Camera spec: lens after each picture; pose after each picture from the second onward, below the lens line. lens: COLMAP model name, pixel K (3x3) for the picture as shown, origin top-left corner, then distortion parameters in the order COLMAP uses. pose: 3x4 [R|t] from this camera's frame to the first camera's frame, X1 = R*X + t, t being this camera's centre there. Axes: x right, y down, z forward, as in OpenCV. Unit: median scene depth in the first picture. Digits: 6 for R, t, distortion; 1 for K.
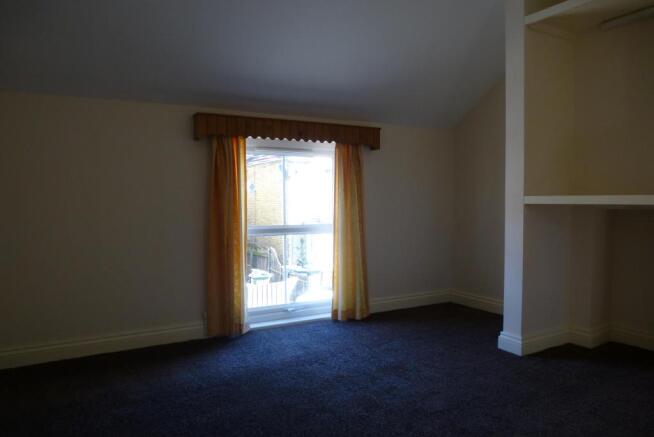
lens RADIAL K [[467.0, 0, 326.4], [0, 467.0, 221.8], [0, 0, 1]] dist [-0.055594, 0.004334]
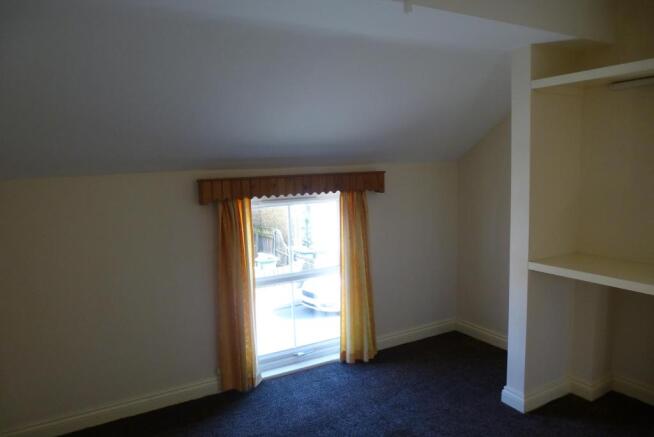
lens RADIAL K [[467.0, 0, 326.3], [0, 467.0, 223.3], [0, 0, 1]] dist [-0.055594, 0.004334]
pose [[0.999628, -0.025192, -0.010440, -0.001546], [0.025875, 0.997102, 0.071535, -0.194773], [0.008607, -0.071778, 0.997383, -0.004907]]
